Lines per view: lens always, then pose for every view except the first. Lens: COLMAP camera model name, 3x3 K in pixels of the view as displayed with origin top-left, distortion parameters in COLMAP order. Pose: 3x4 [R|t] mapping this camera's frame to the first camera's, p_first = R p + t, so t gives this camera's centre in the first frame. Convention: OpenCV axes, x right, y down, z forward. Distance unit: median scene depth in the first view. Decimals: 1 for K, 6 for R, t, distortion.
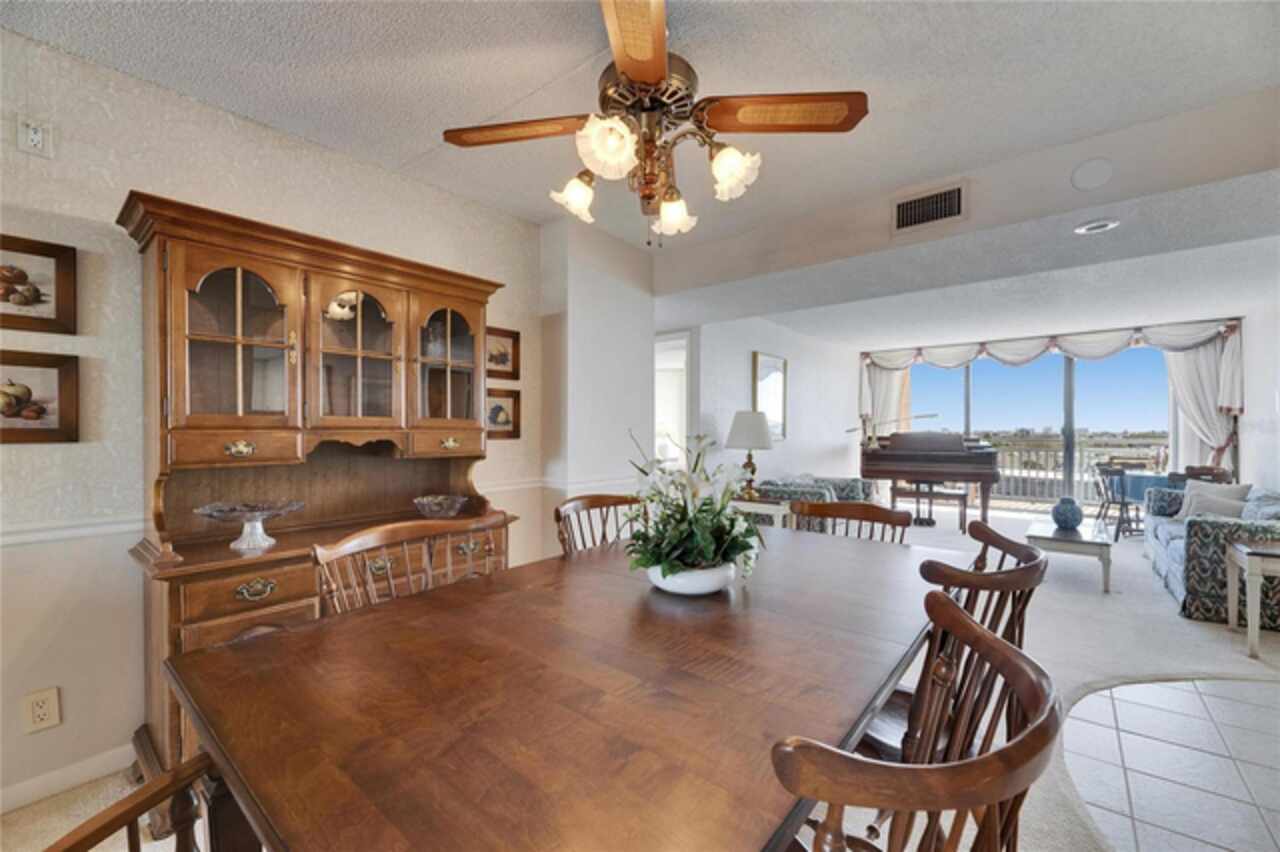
lens RADIAL K [[524.6, 0, 627.4], [0, 524.6, 434.1], [0, 0, 1]] dist [0.020787, -0.001421]
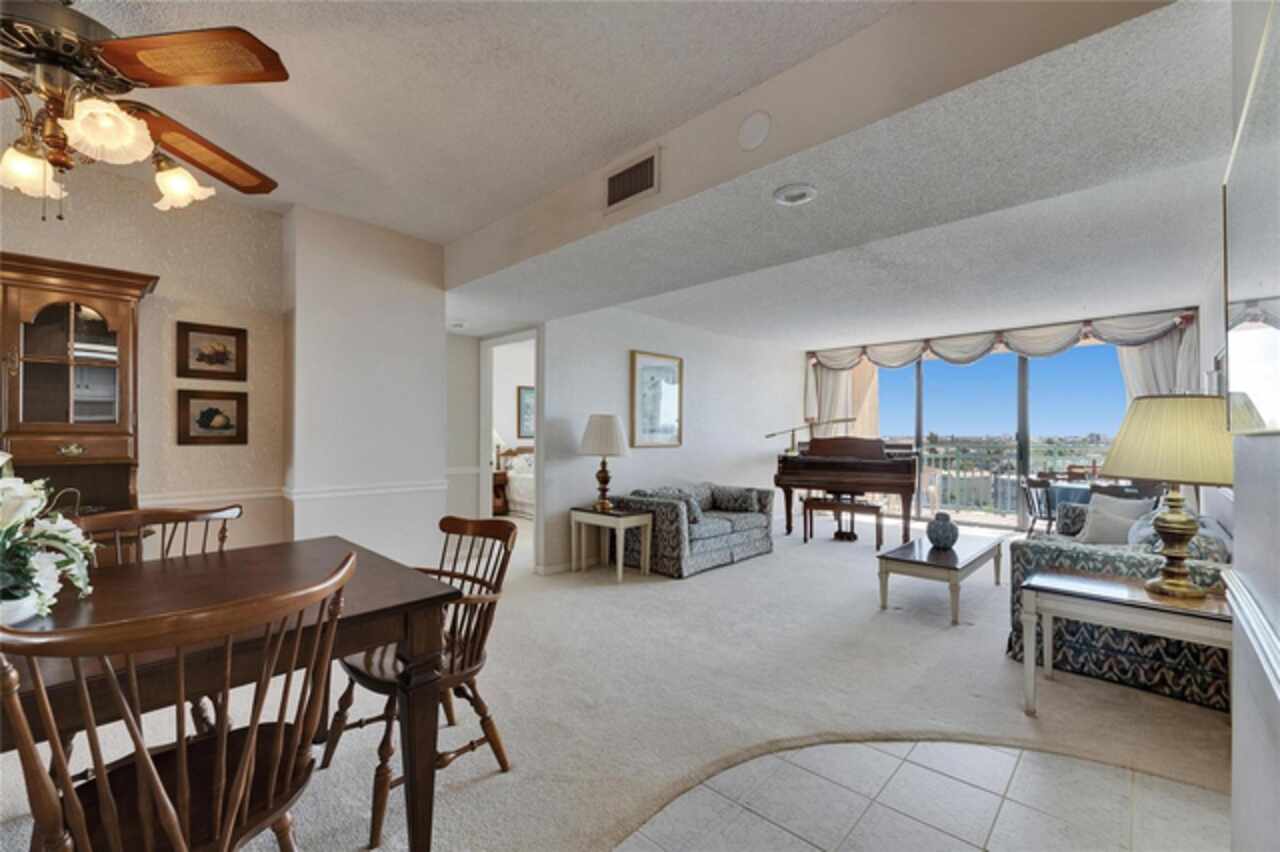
lens RADIAL K [[524.6, 0, 627.0], [0, 524.6, 431.8], [0, 0, 1]] dist [0.020787, -0.001421]
pose [[0.996933, 0.001097, -0.078254, 0.283858], [-0.002051, 0.999925, -0.012110, -0.002040], [0.078234, 0.012233, 0.996860, 0.064028]]
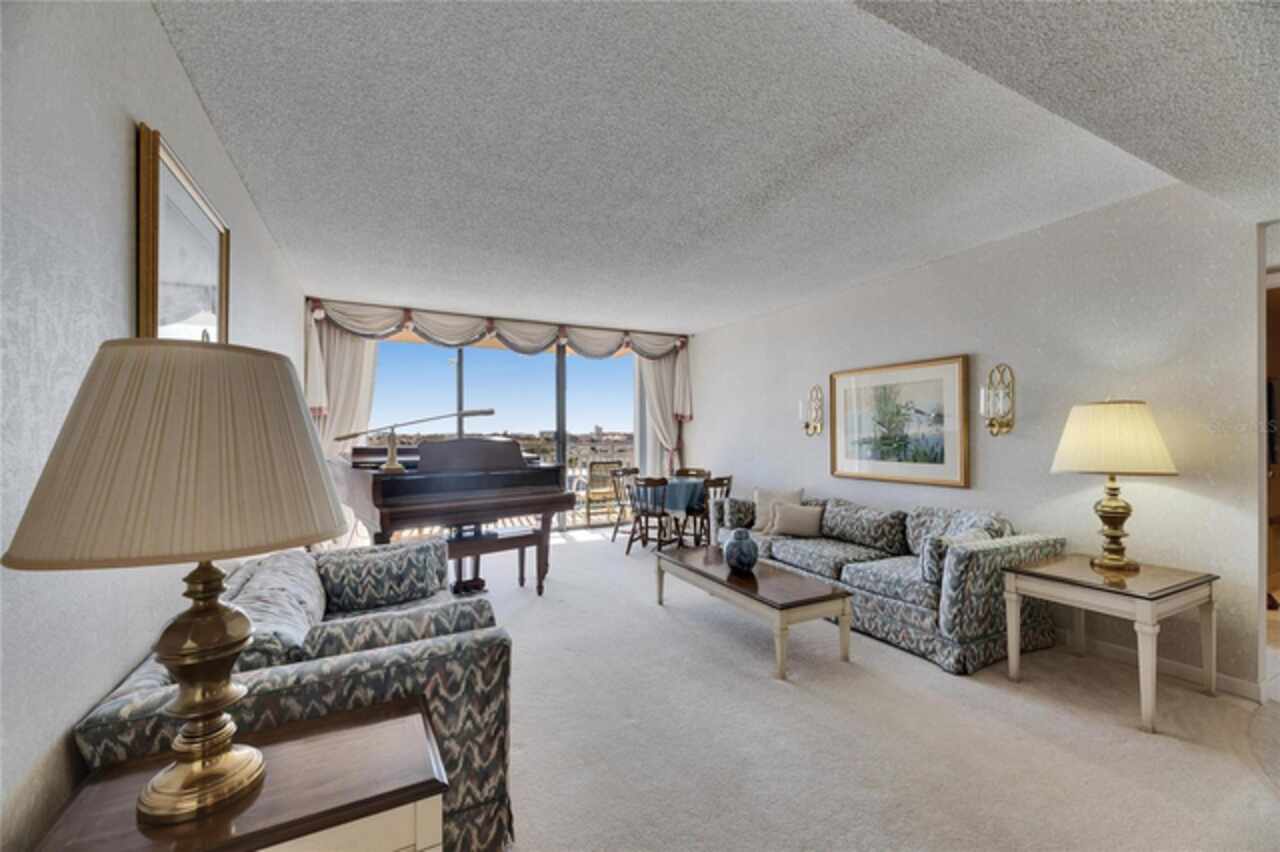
lens RADIAL K [[524.6, 0, 663.7], [0, 524.6, 424.3], [0, 0, 1]] dist [0.020787, -0.001421]
pose [[0.369458, 0.015065, 0.929125, 0.088291], [0.007215, 0.999792, -0.019080, -0.008107], [-0.929220, 0.013753, 0.369272, 0.628587]]
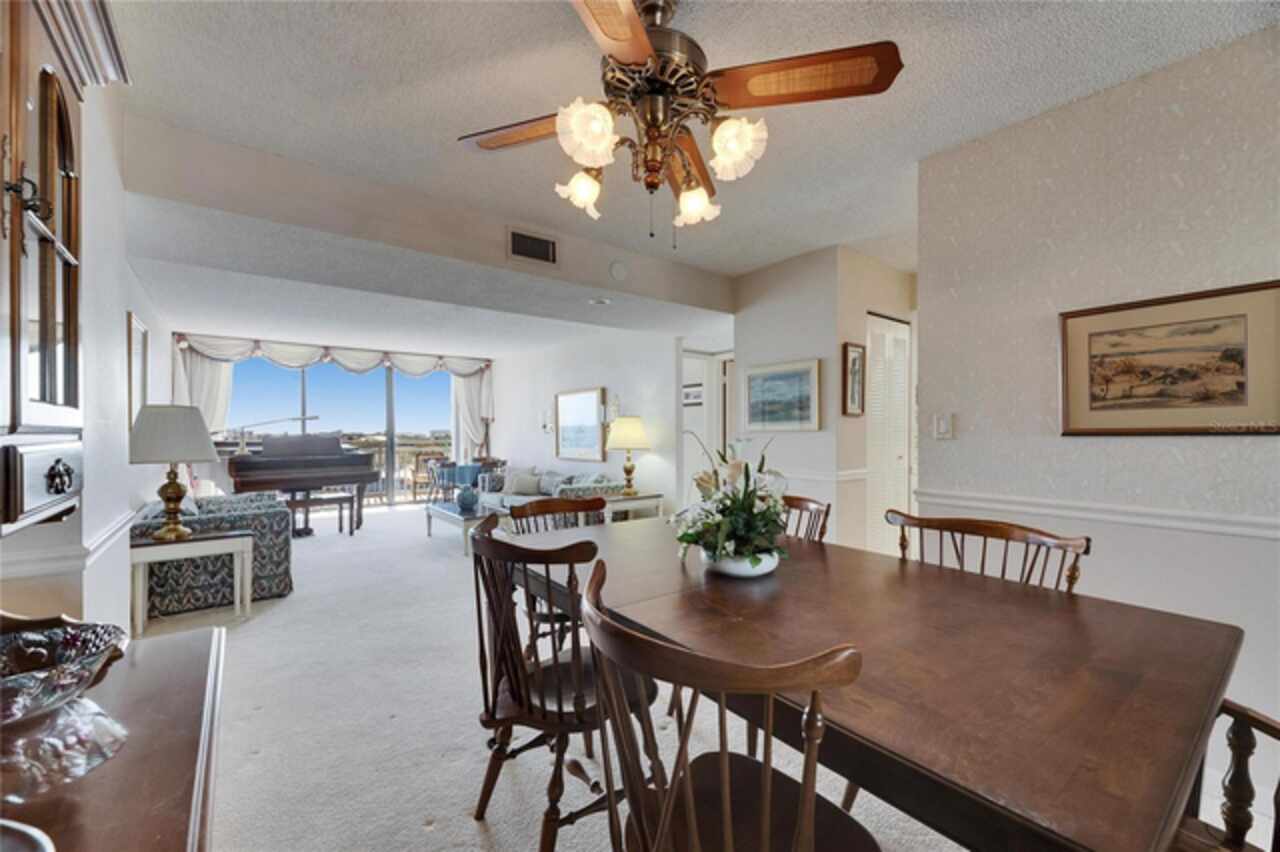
lens RADIAL K [[524.6, 0, 654.0], [0, 524.6, 427.9], [0, 0, 1]] dist [0.020787, -0.001421]
pose [[0.206031, 0.006409, 0.978524, -0.242203], [0.009886, 0.999914, -0.008630, -0.003054], [-0.978496, 0.011452, 0.205950, 0.225594]]
